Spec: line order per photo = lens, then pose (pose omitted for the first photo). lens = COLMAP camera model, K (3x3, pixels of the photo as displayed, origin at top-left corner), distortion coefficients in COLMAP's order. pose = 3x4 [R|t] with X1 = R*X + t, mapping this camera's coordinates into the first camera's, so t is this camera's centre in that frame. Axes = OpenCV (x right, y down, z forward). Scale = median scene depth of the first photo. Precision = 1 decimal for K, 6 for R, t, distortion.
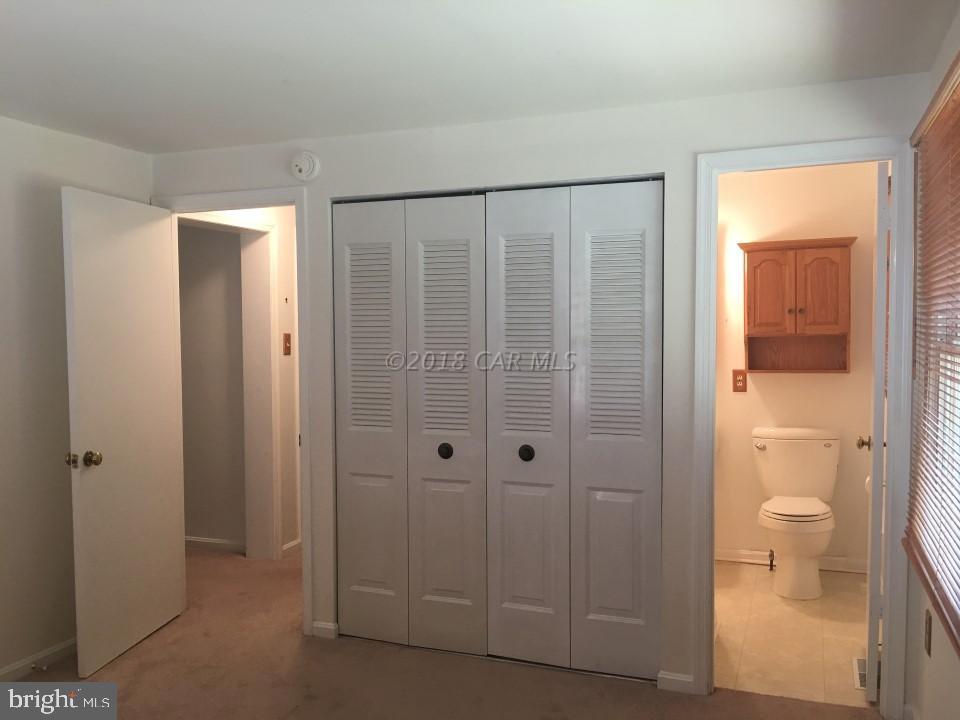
lens RADIAL K [[821.4, 0, 480.0], [0, 821.4, 360.0], [0, 0, 1]] dist [0.077302, -0.118266]
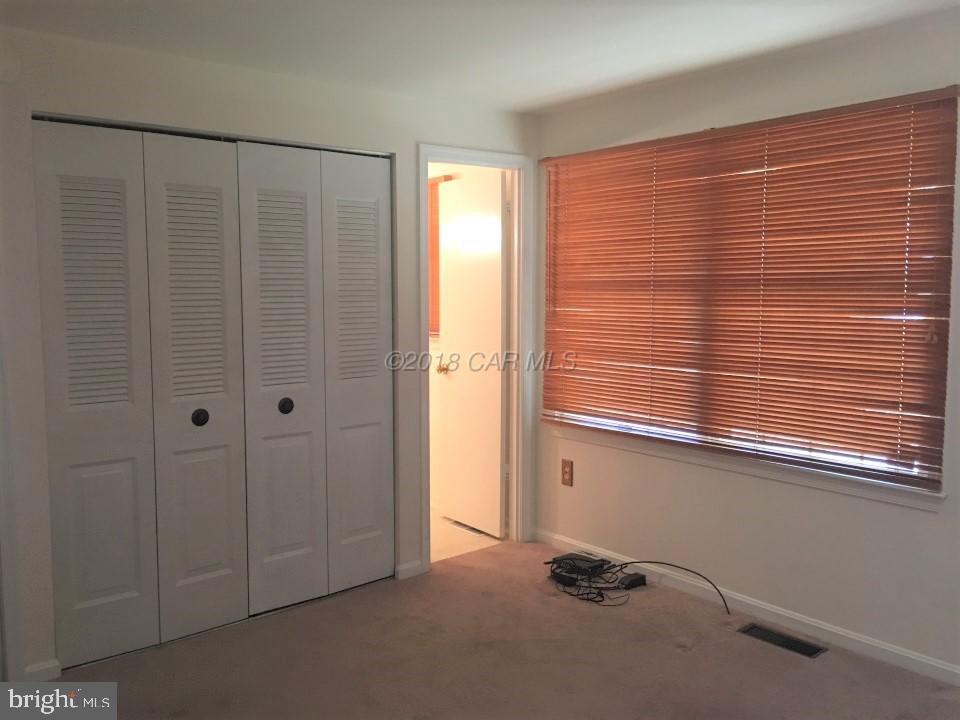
lens RADIAL K [[821.4, 0, 480.0], [0, 821.4, 360.0], [0, 0, 1]] dist [0.077302, -0.118266]
pose [[0.481928, -0.075358, 0.872964, -0.720541], [0.042151, 0.997135, 0.062808, 0.001820], [-0.875197, 0.006527, 0.483723, 0.290565]]
